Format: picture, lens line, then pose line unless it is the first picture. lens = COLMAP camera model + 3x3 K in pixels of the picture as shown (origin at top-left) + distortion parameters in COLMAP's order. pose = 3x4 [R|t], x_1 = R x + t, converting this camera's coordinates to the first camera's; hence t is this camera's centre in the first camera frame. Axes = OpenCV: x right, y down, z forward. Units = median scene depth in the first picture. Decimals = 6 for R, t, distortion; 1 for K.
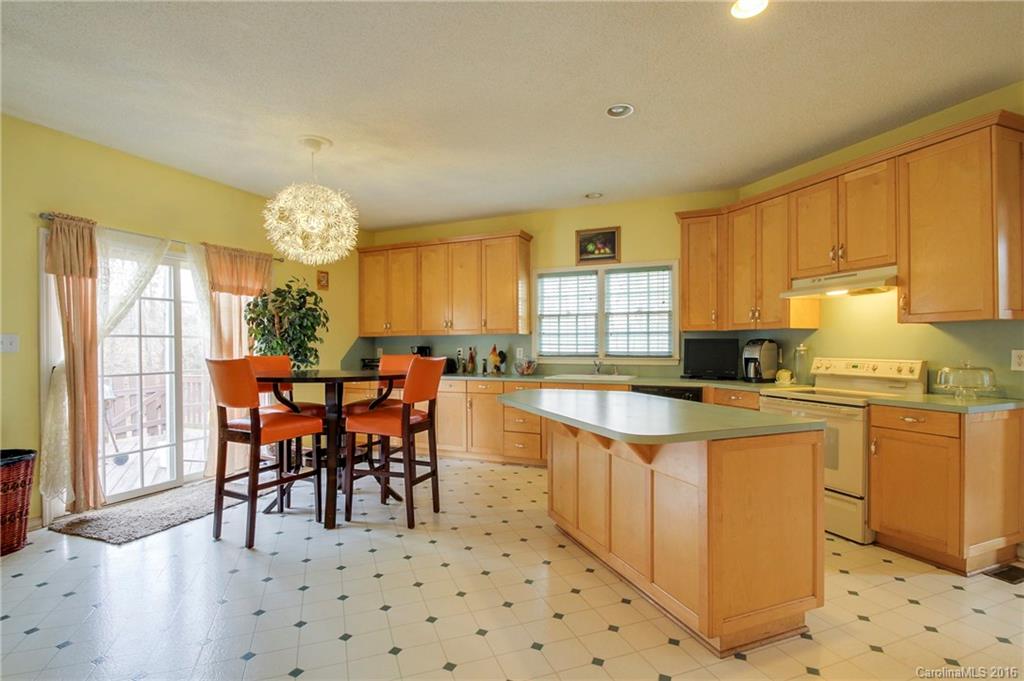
lens RADIAL K [[473.0, 0, 510.0], [0, 473.0, 335.6], [0, 0, 1]] dist [-0.000241, 0.000138]
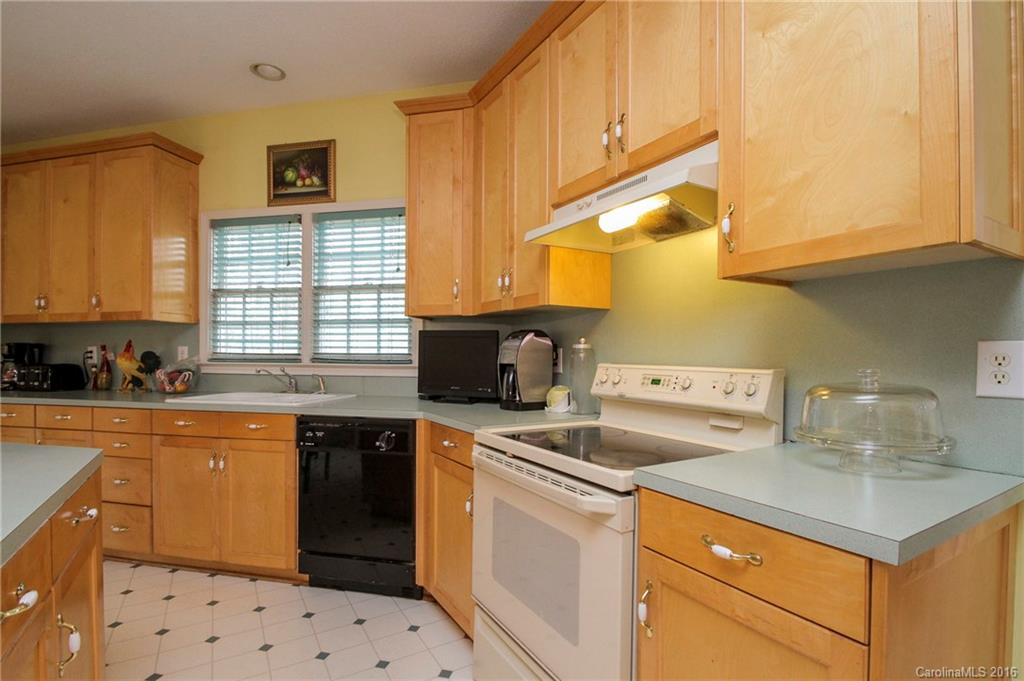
lens RADIAL K [[479.9, 0, 512.0], [0, 479.9, 340.5], [0, 0, 1]] dist [-0.000304, 0.000012]
pose [[0.983538, 0.012248, 0.180285, 0.343587], [-0.011309, 0.999917, -0.006237, 0.019179], [-0.180347, 0.004095, 0.983595, 0.375065]]
